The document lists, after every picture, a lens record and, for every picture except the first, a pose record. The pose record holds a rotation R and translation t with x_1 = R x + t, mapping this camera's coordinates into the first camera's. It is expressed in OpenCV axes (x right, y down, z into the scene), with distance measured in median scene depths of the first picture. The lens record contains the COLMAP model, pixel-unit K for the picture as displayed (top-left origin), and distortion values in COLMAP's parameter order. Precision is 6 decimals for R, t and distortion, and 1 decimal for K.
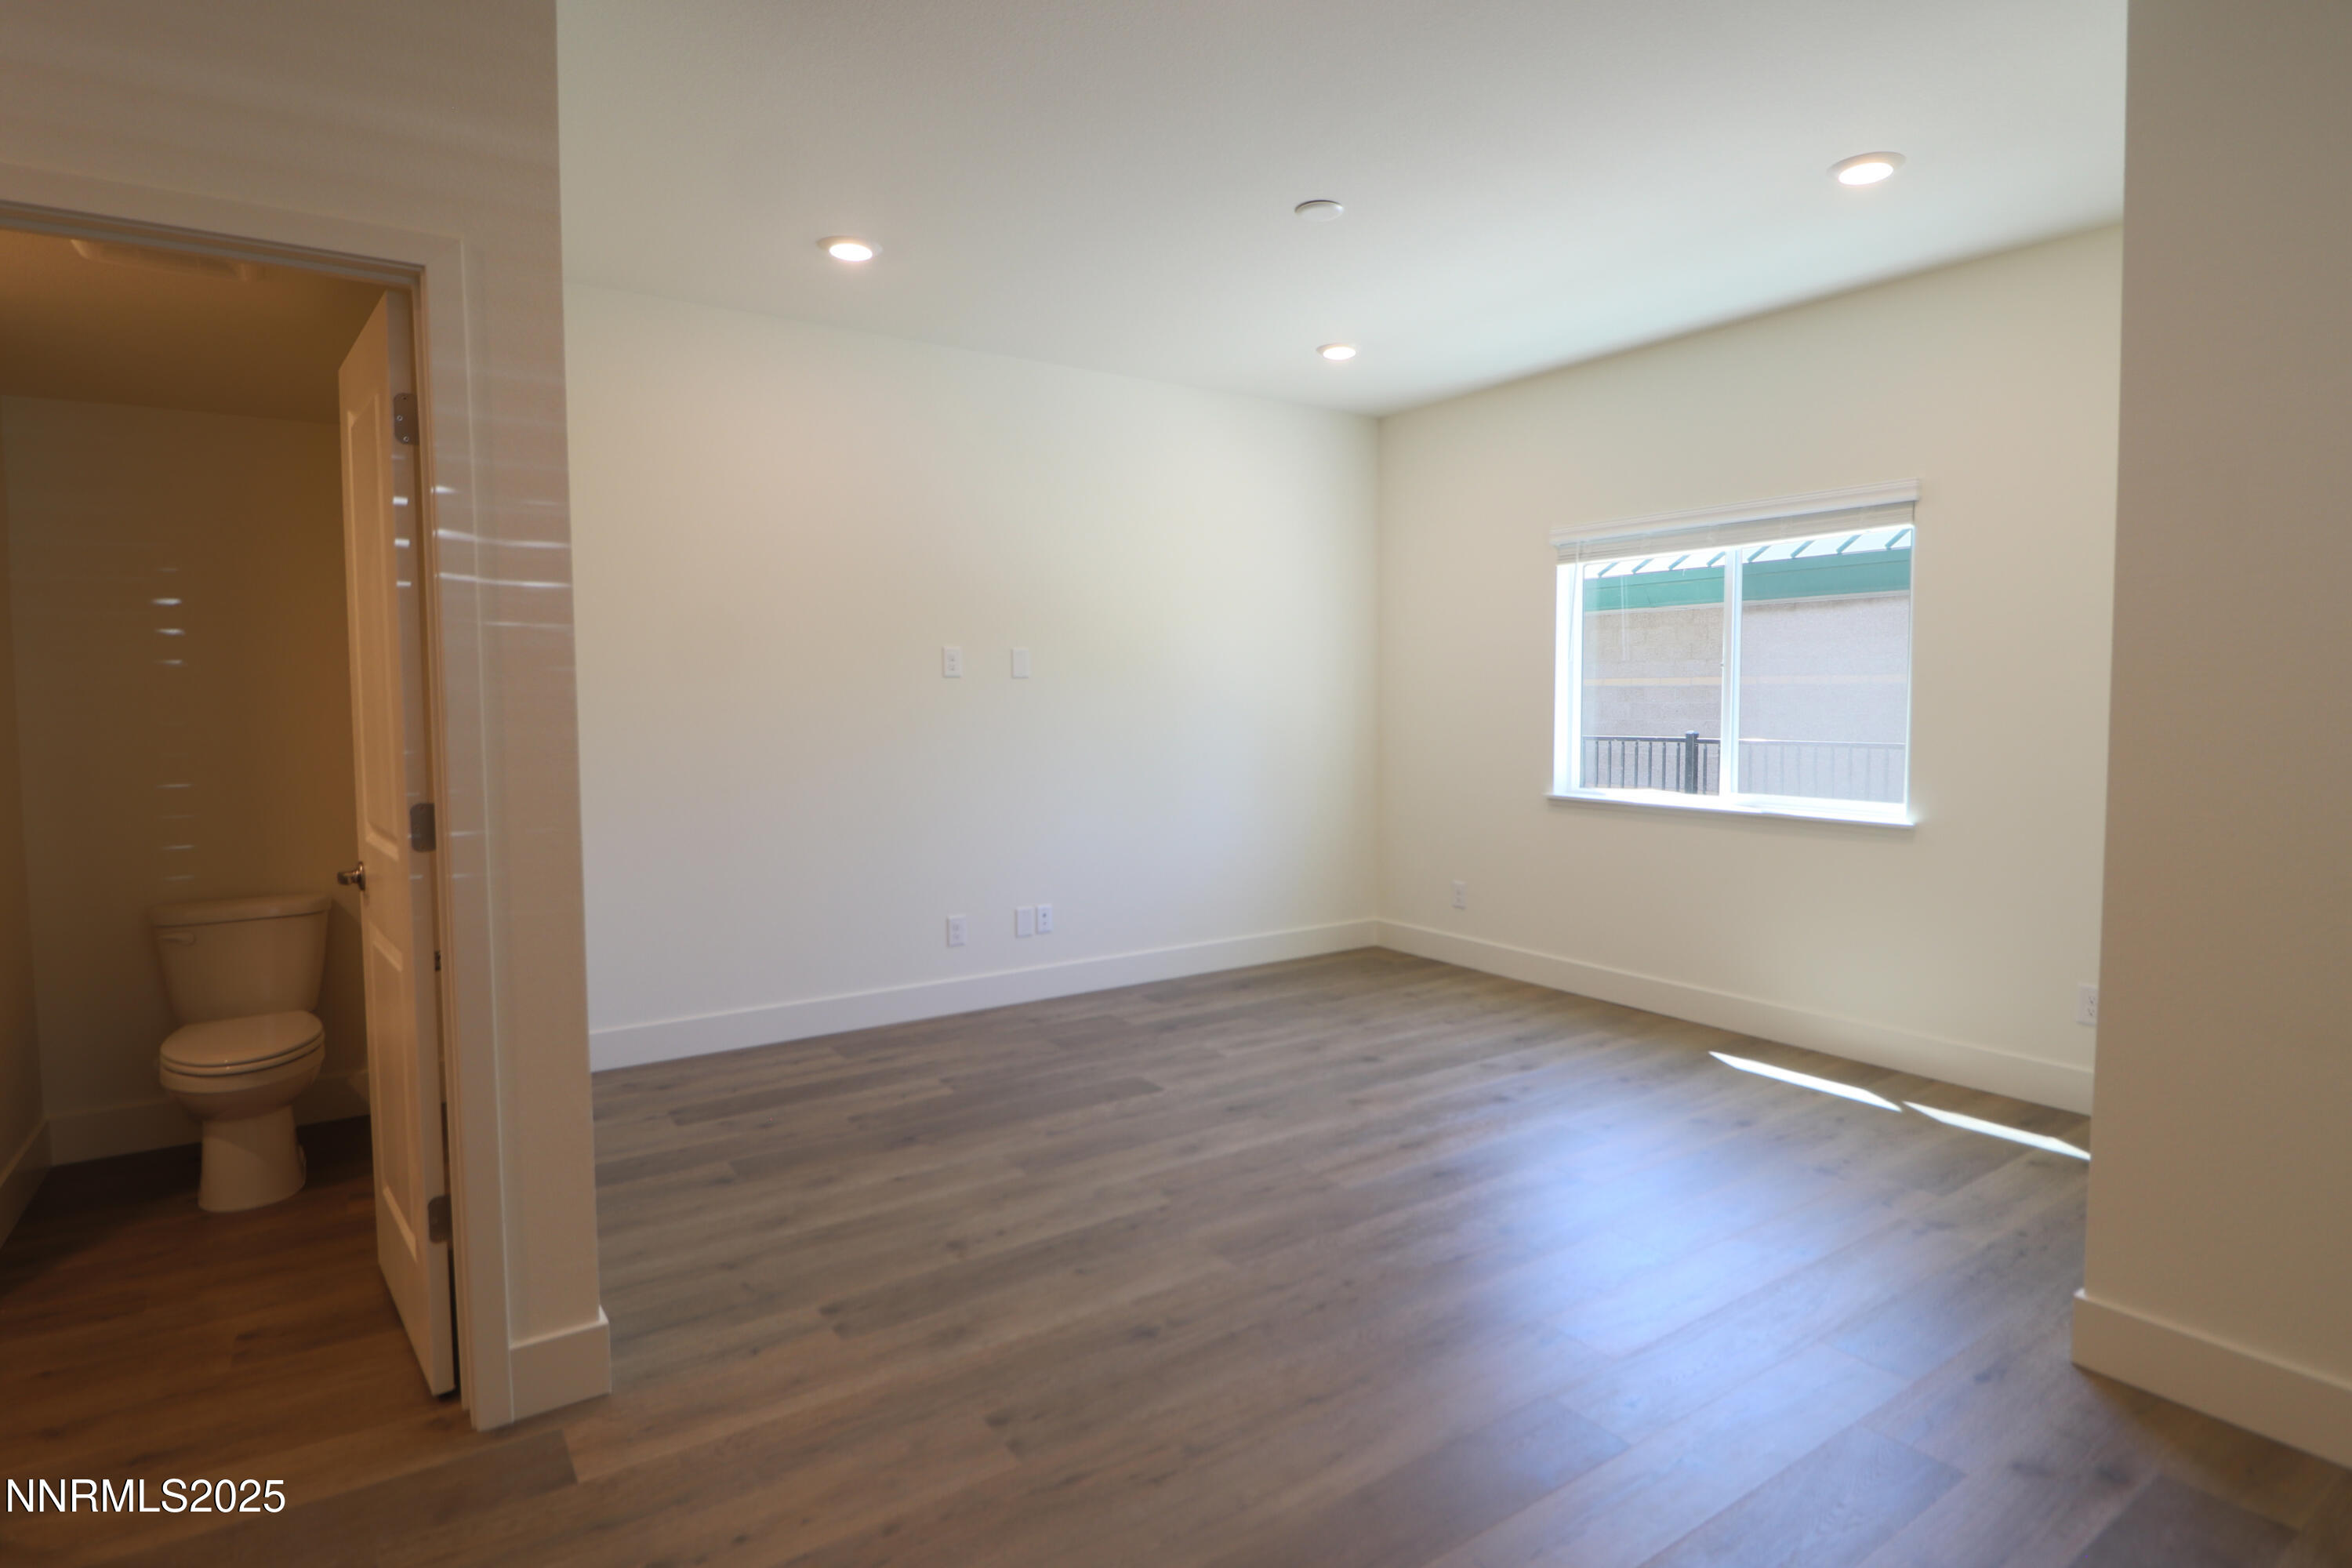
lens RADIAL K [[1203.2, 0, 1173.8], [0, 1203.2, 783.8], [0, 0, 1]] dist [-0.002600, -0.008631]
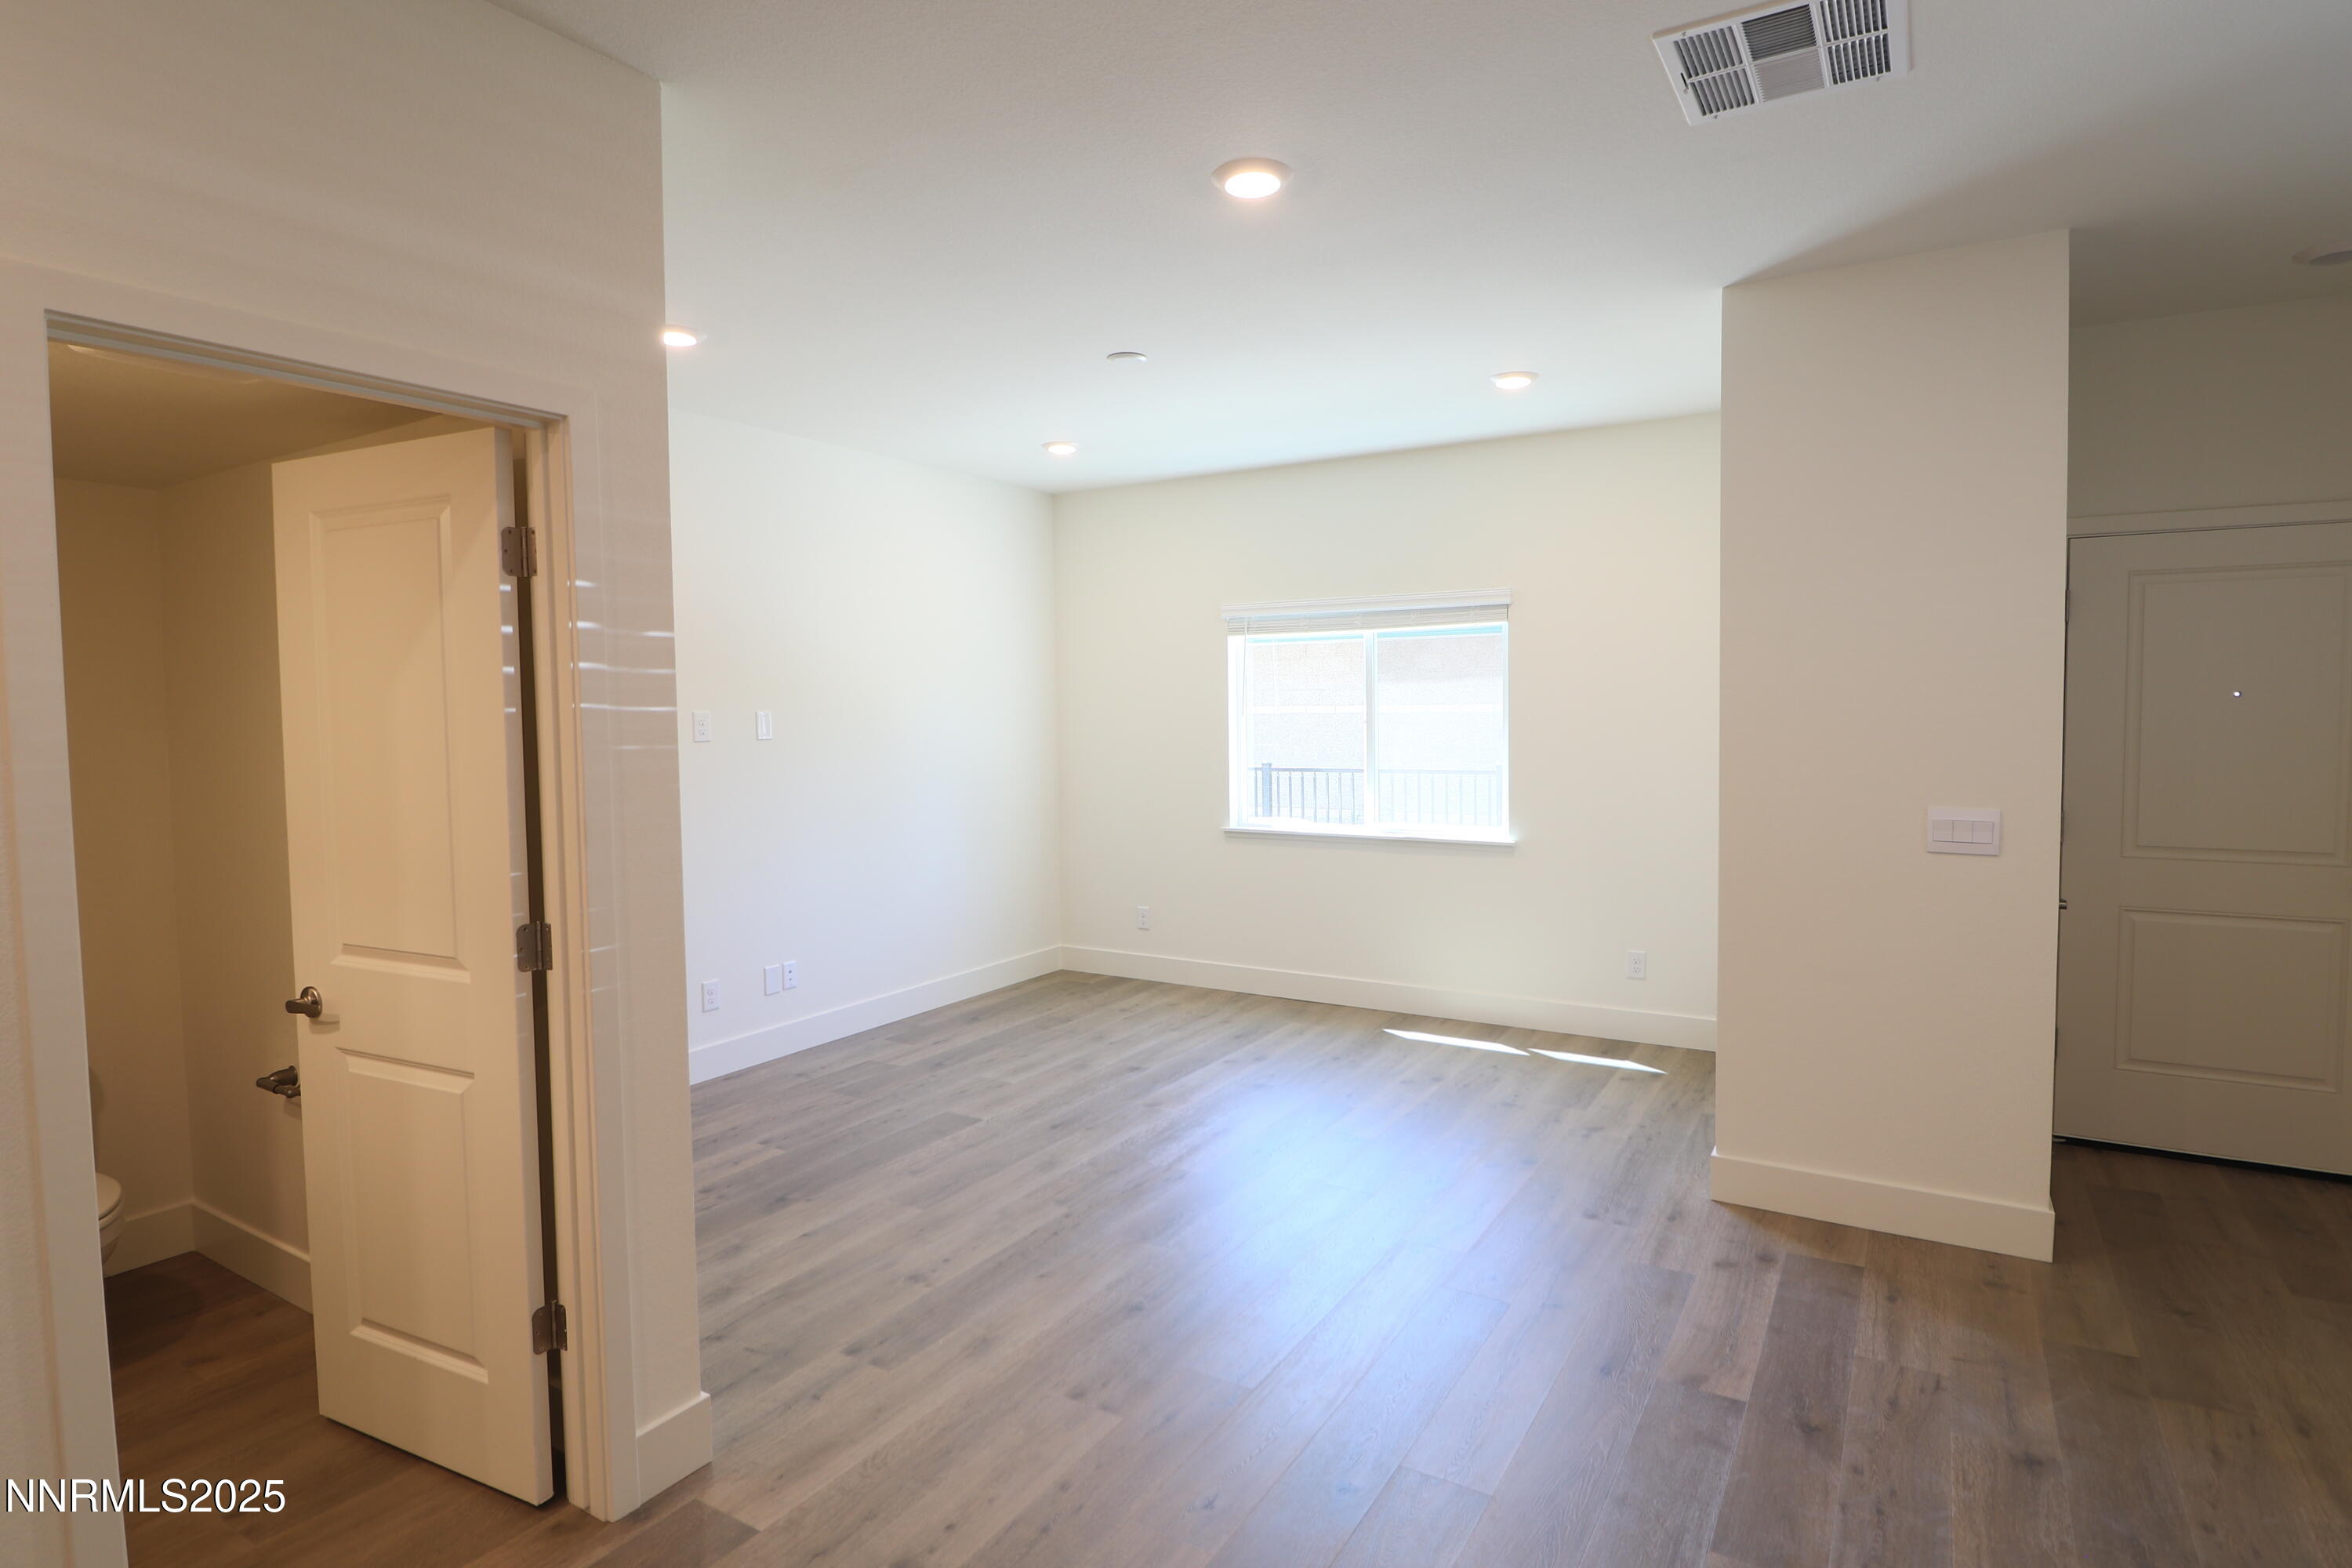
lens RADIAL K [[1203.2, 0, 1170.6], [0, 1203.2, 781.6], [0, 0, 1]] dist [-0.002600, -0.008631]
pose [[0.915053, -0.032935, 0.401986, -0.321380], [0.039756, 0.999172, -0.008636, -0.044004], [-0.401368, 0.023884, 0.915605, -0.097234]]
